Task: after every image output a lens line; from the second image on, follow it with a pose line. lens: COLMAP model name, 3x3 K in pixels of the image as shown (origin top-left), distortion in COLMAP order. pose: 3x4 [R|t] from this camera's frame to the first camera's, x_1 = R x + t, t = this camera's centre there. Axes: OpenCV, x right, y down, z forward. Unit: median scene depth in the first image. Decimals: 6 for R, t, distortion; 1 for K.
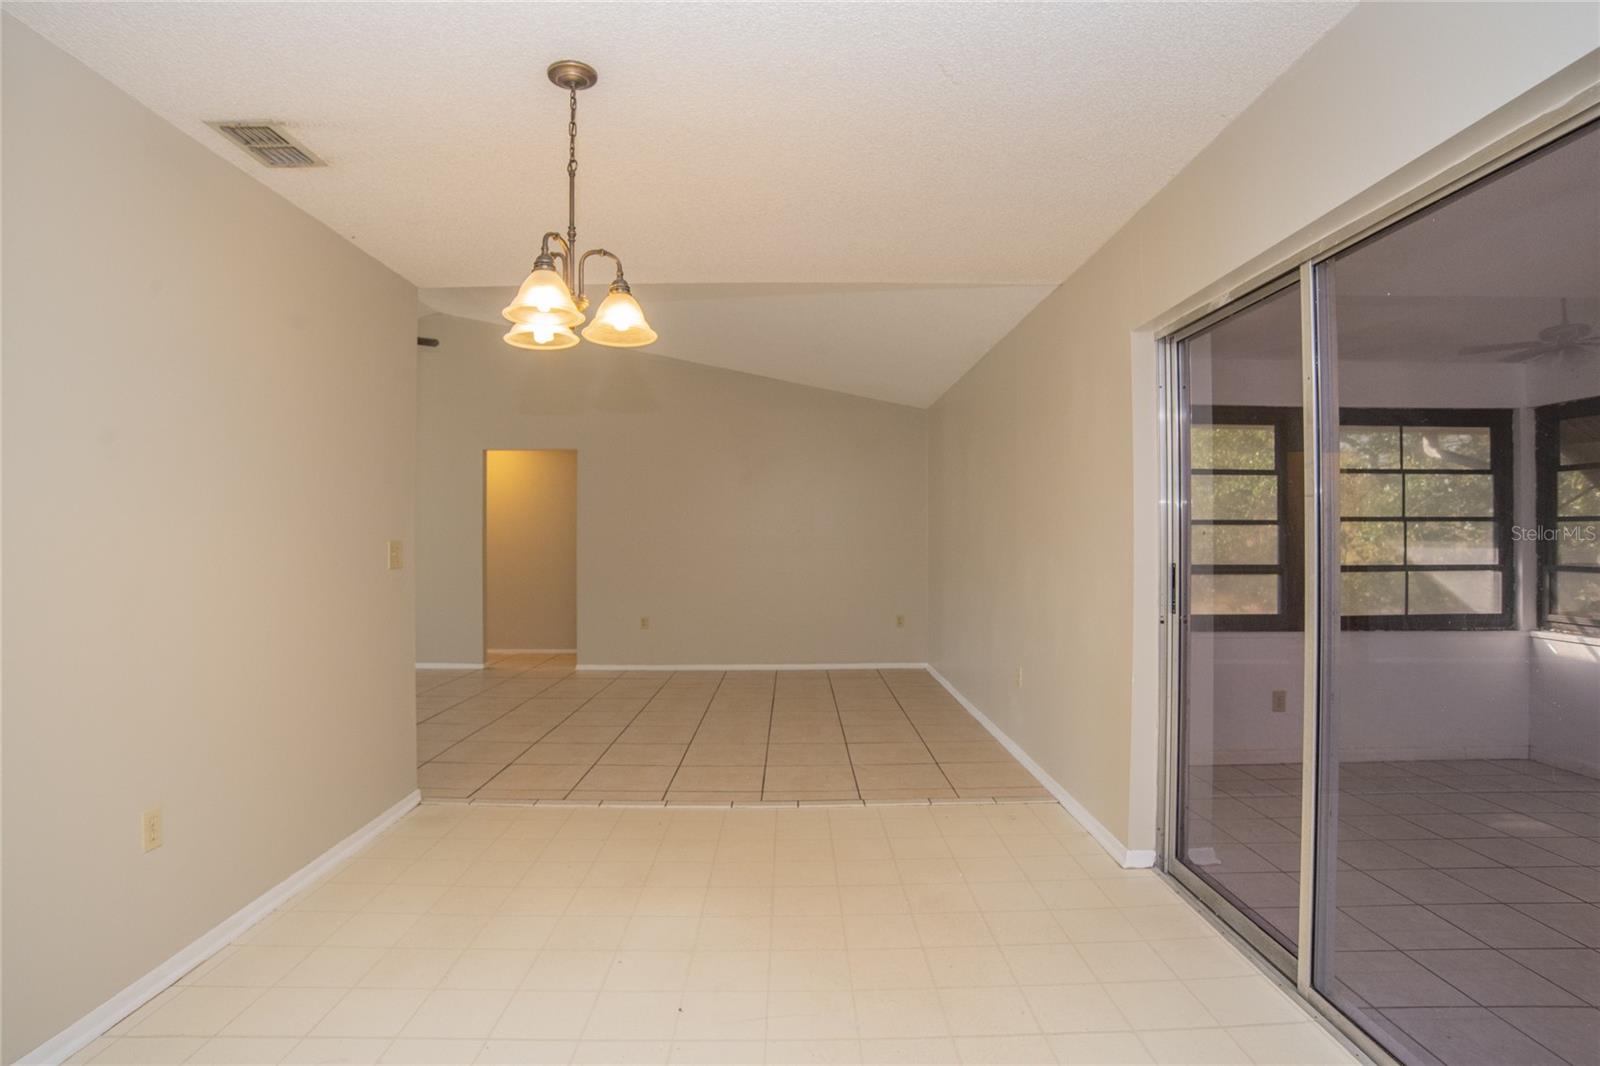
lens RADIAL K [[817.7, 0, 800.0], [0, 817.7, 533.0], [0, 0, 1]] dist [-0.058661, 0.000028]
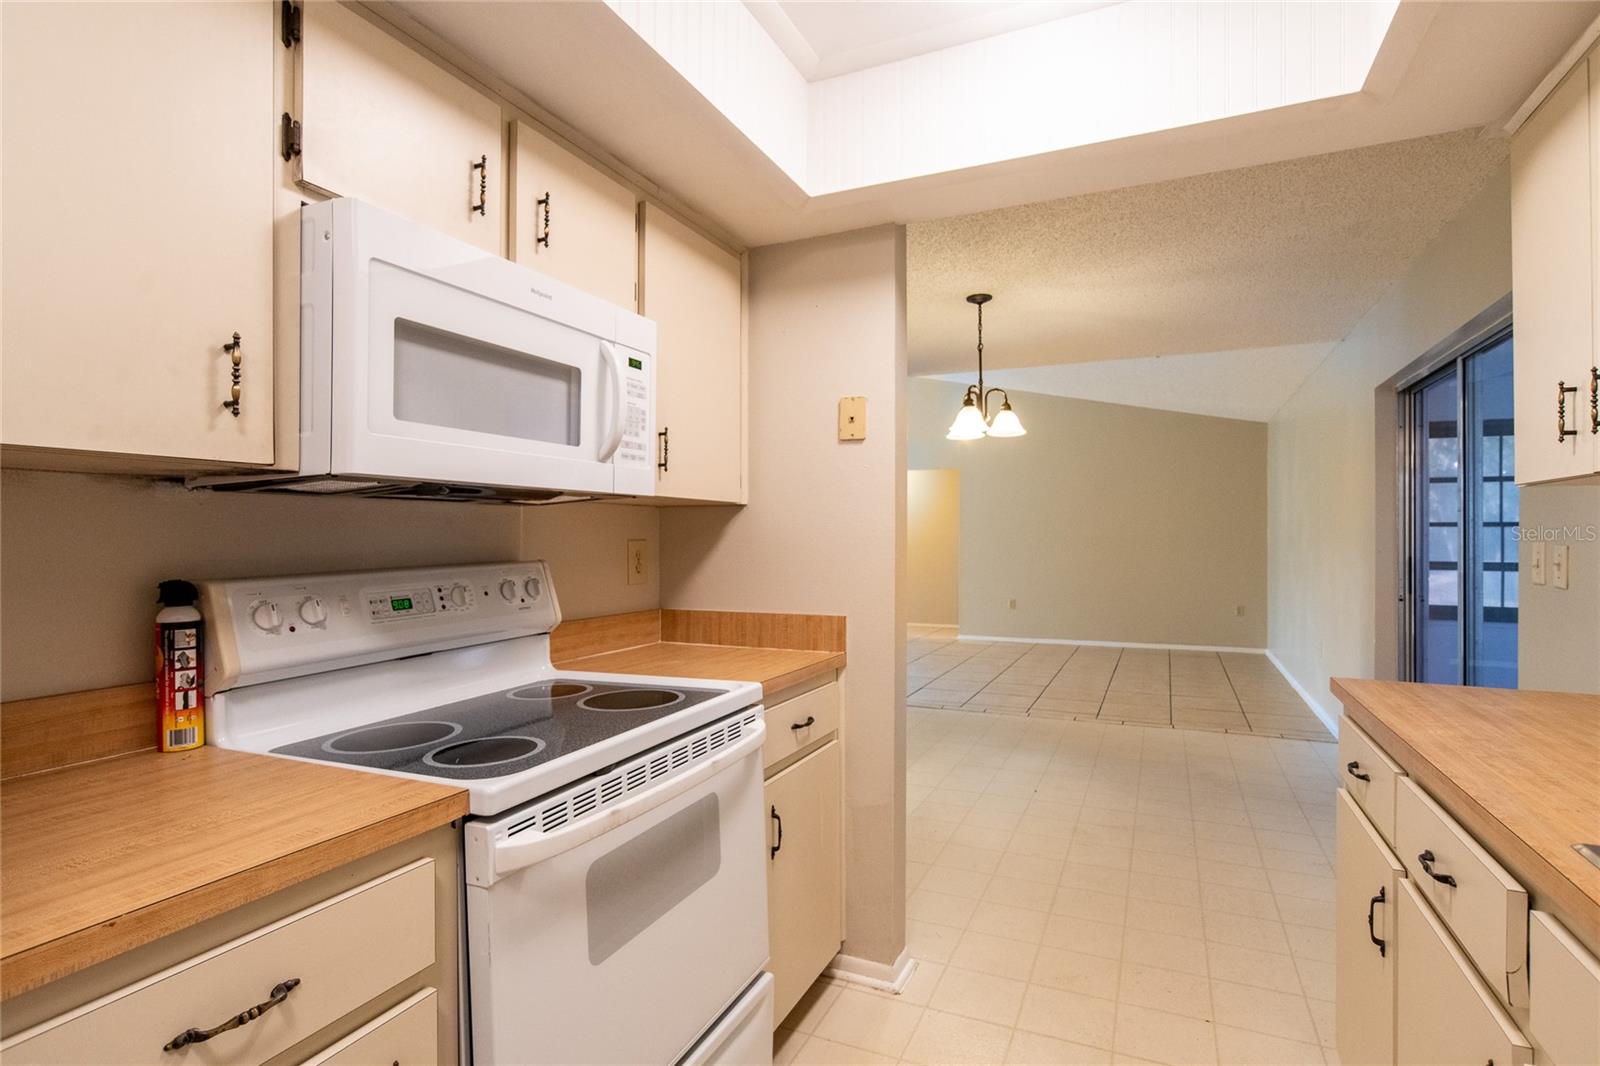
lens RADIAL K [[817.7, 0, 800.0], [0, 817.7, 533.0], [0, 0, 1]] dist [-0.058661, 0.000028]
pose [[0.905791, 0.001806, -0.423721, 0.149415], [0.000842, 0.999981, 0.006063, -0.021567], [0.423724, -0.005848, 0.905773, -0.936031]]
